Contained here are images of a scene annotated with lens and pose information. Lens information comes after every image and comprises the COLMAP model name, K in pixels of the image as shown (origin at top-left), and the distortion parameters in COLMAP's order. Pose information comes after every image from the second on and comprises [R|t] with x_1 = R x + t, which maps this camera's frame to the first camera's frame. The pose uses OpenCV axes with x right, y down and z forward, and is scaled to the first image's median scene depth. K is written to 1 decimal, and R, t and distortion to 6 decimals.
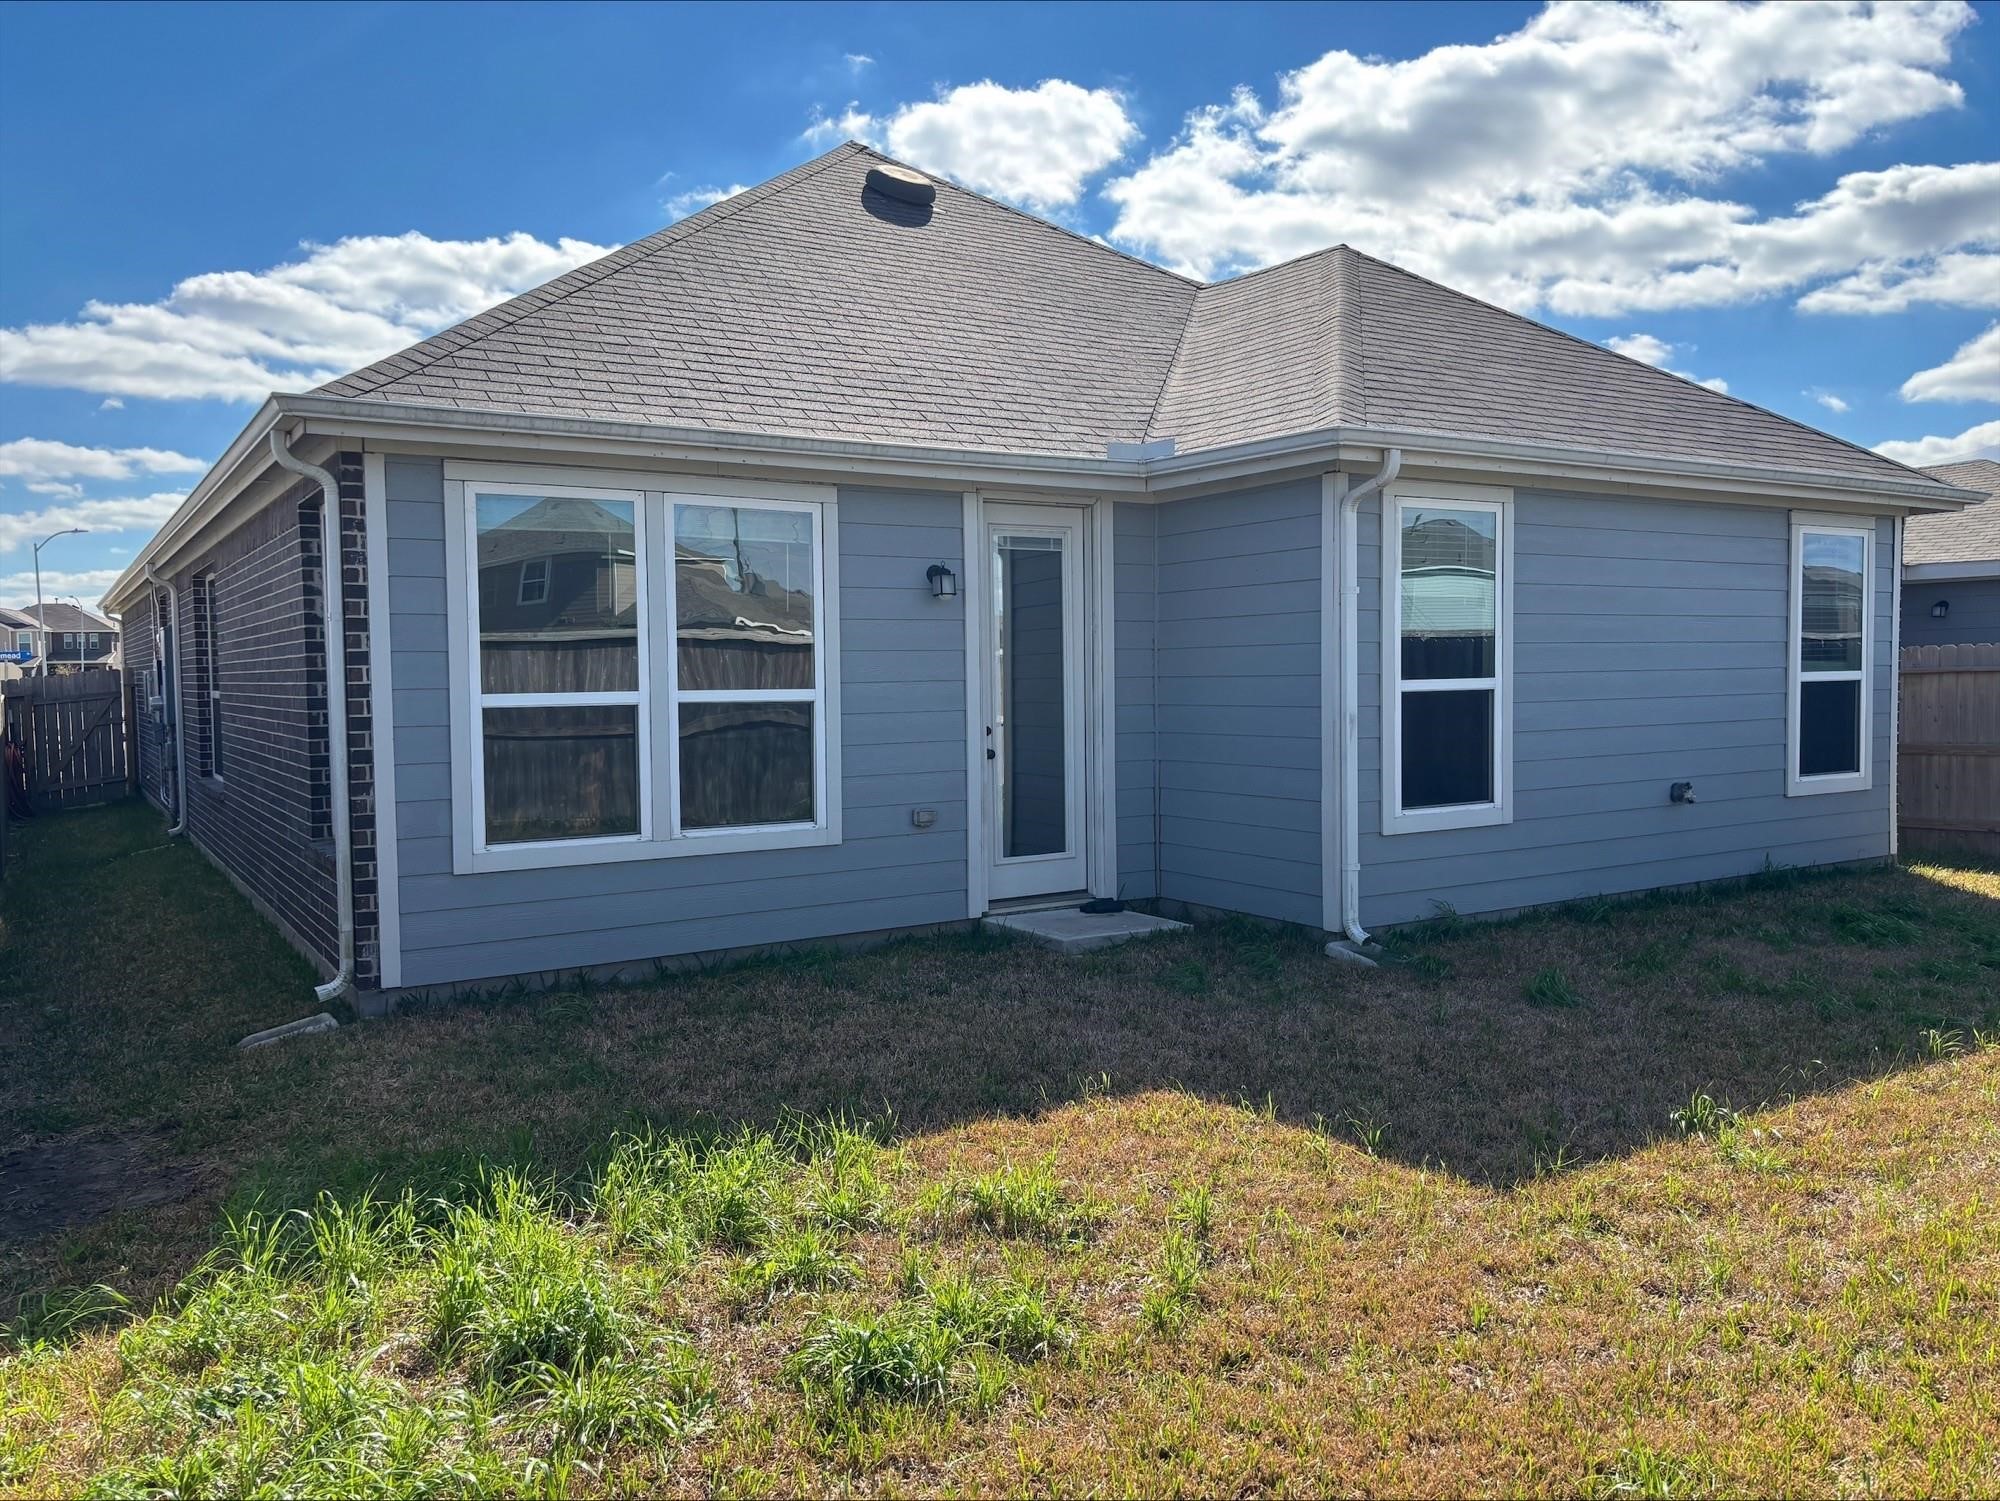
lens RADIAL K [[1534.6, 0, 998.5], [0, 1534.6, 815.2], [0, 0, 1]] dist [-0.022624, 0.002739]
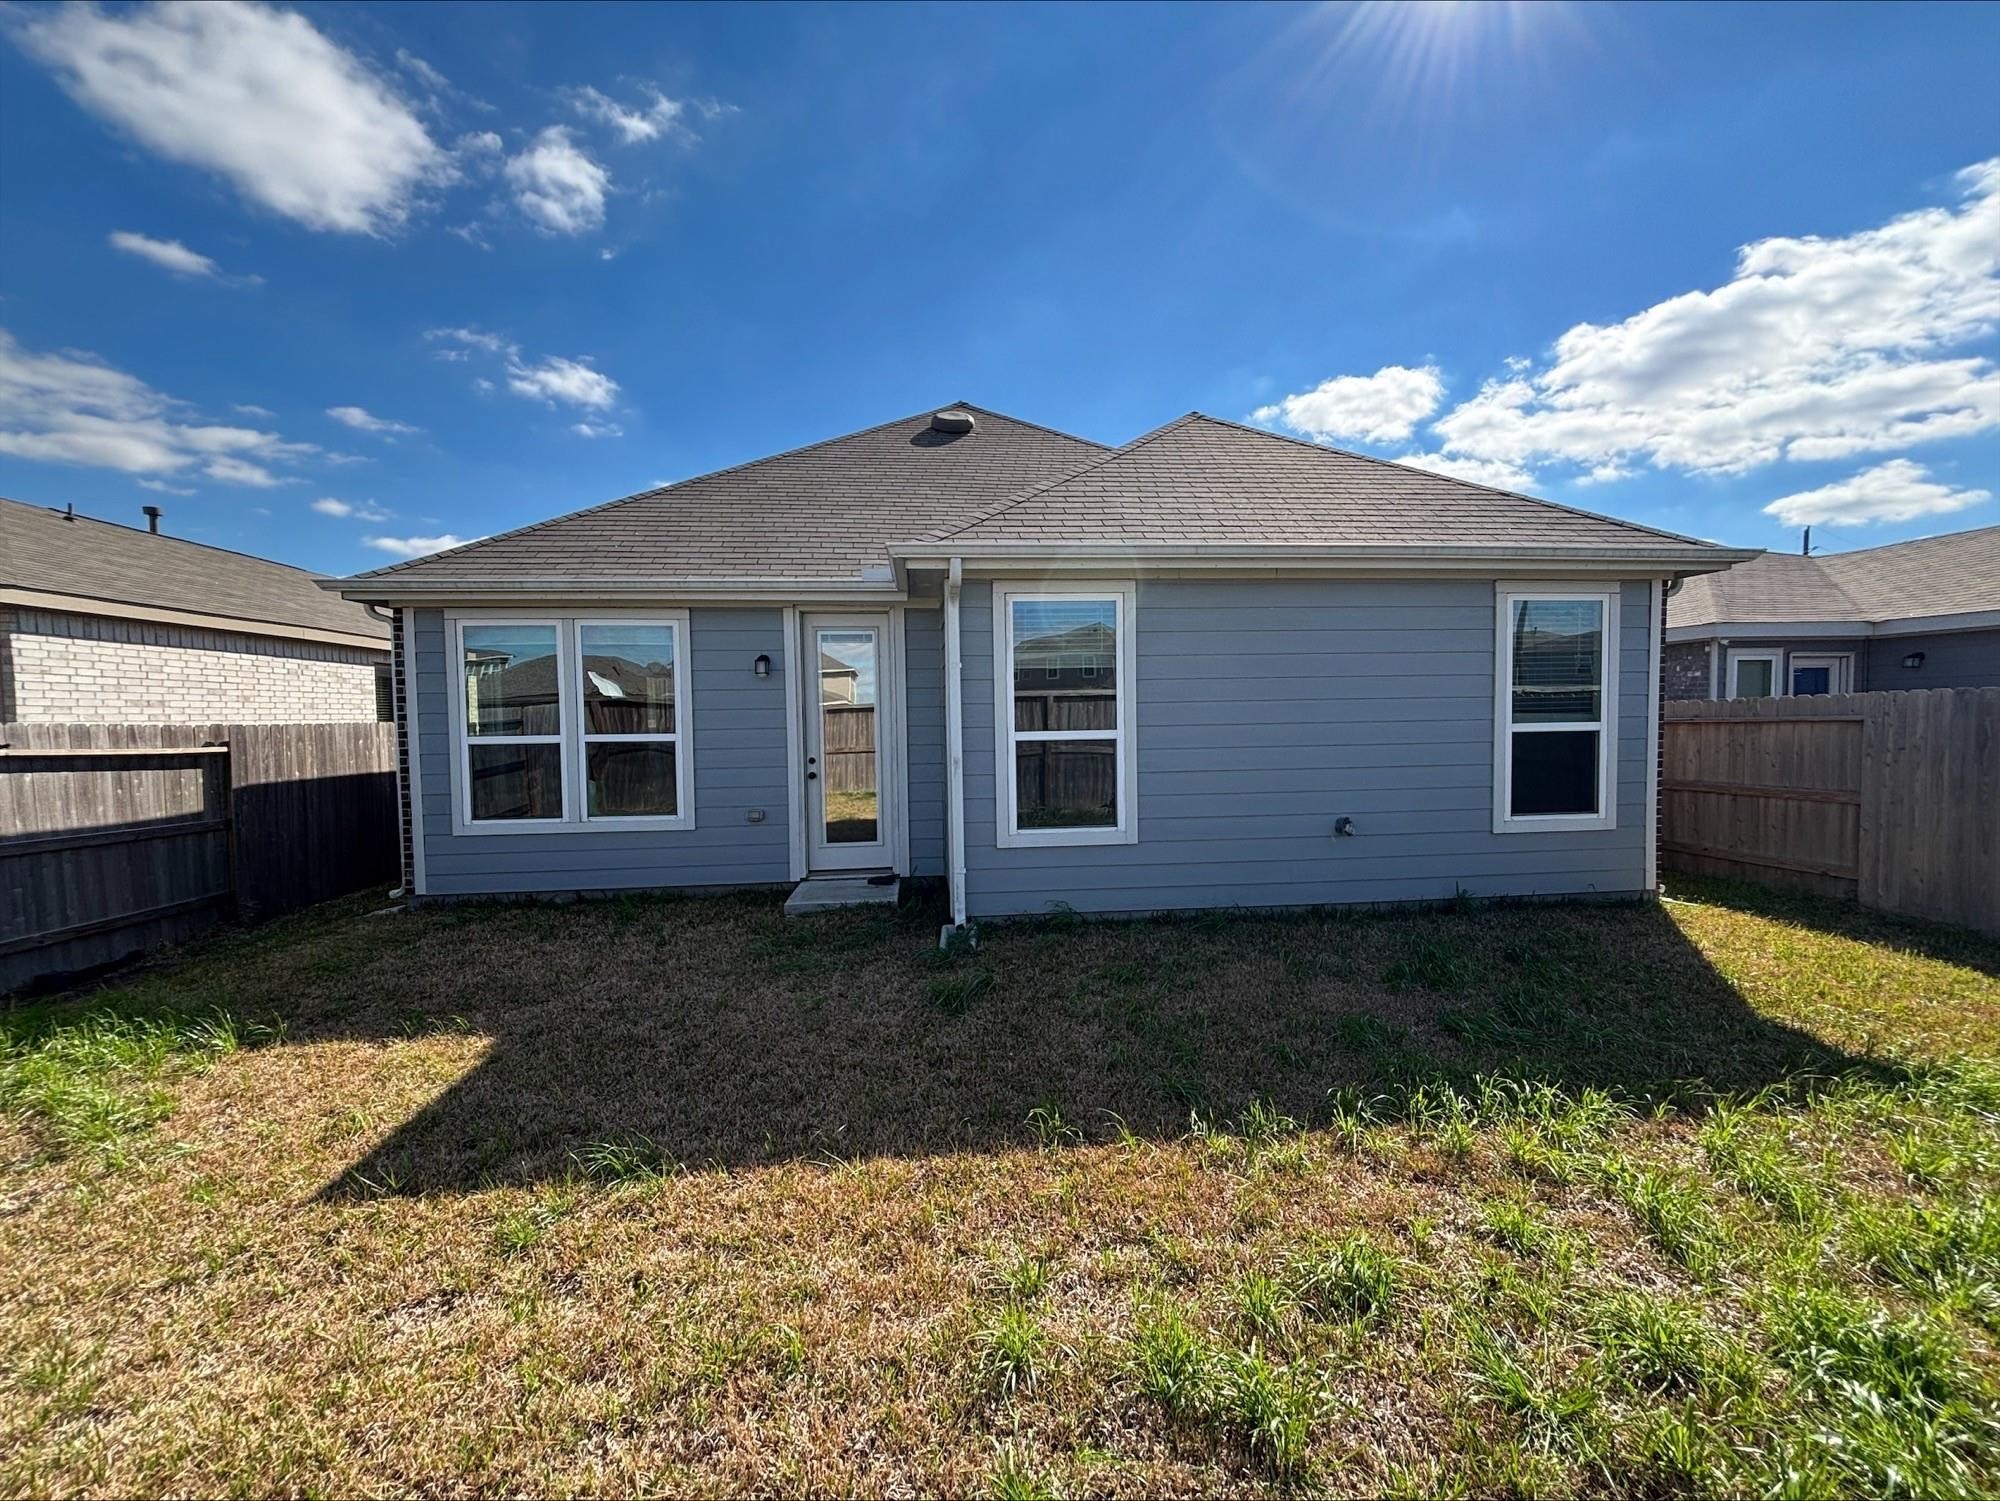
lens RADIAL K [[798.6, 0, 1000.0], [0, 798.6, 750.5], [0, 0, 1]] dist [-0.007912, -0.000294]
pose [[0.895643, 0.018707, -0.444381, 0.381084], [-0.039652, 0.998495, -0.037885, -0.030783], [0.443003, 0.051552, 0.895037, 0.260233]]
